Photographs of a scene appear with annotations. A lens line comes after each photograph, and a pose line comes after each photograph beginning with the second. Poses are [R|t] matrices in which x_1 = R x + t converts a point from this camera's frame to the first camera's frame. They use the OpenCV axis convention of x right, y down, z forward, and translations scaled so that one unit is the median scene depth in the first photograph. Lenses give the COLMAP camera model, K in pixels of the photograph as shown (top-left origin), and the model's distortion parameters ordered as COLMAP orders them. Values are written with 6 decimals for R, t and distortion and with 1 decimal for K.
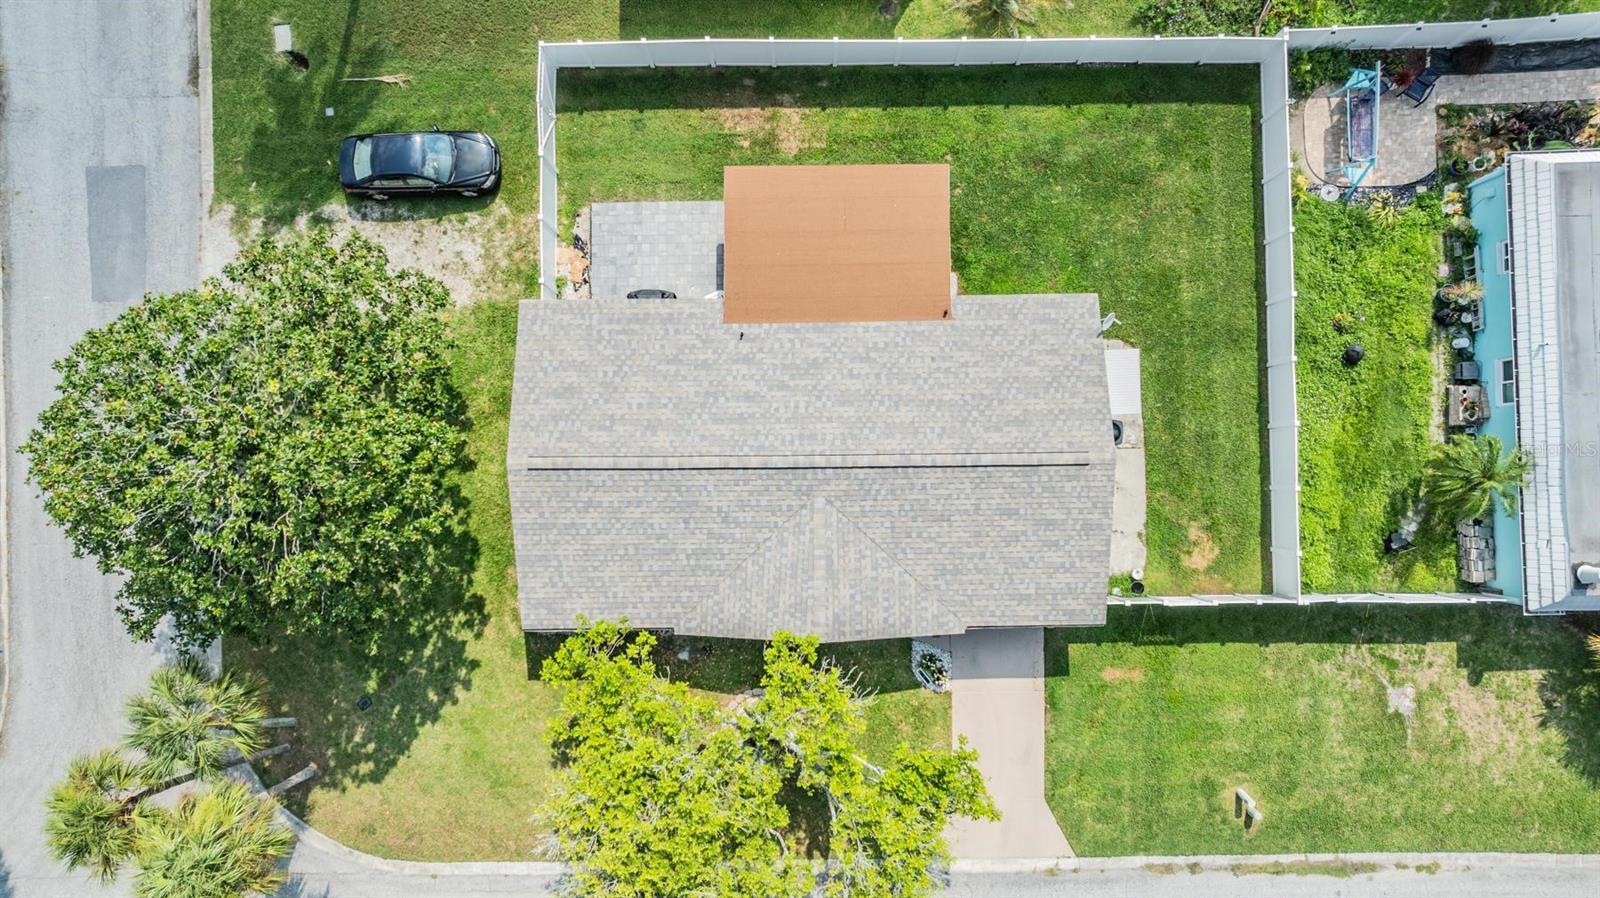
lens RADIAL K [[1116.6, 0, 802.2], [0, 1116.6, 448.4], [0, 0, 1]] dist [-0.028954, 0.020612]
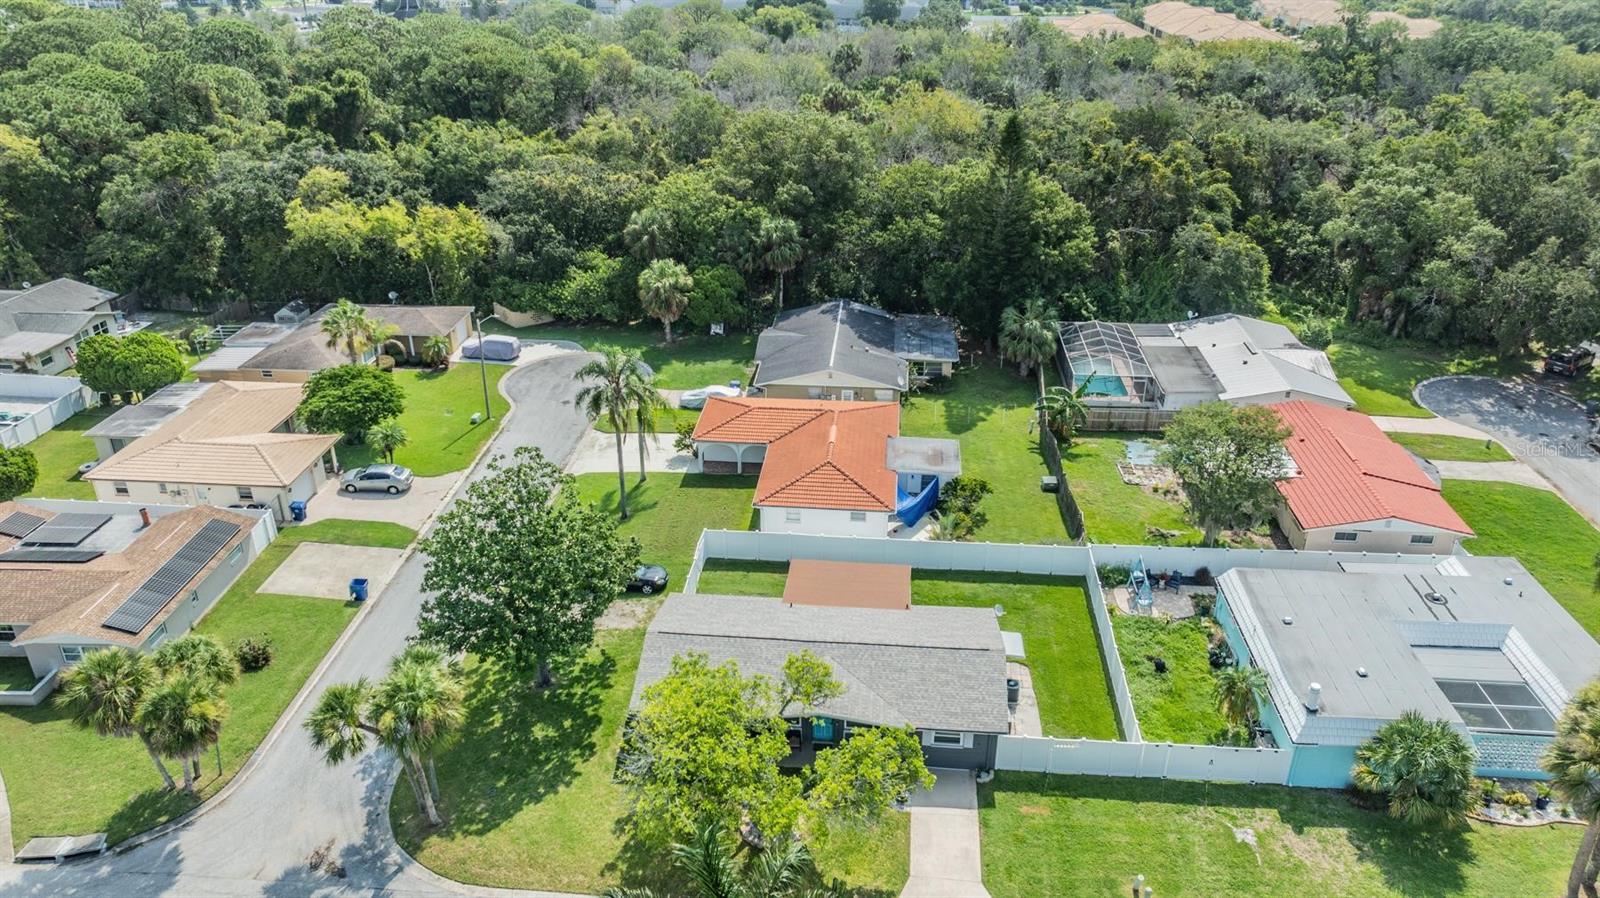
lens RADIAL K [[1116.6, 0, 802.6], [0, 1116.6, 445.5], [0, 0, 1]] dist [-0.028954, 0.020612]
pose [[0.994906, 0.053353, -0.085527, 0.094365], [-0.100499, 0.458953, -0.882758, 1.240720], [-0.007845, 0.886857, 0.461977, -0.039717]]
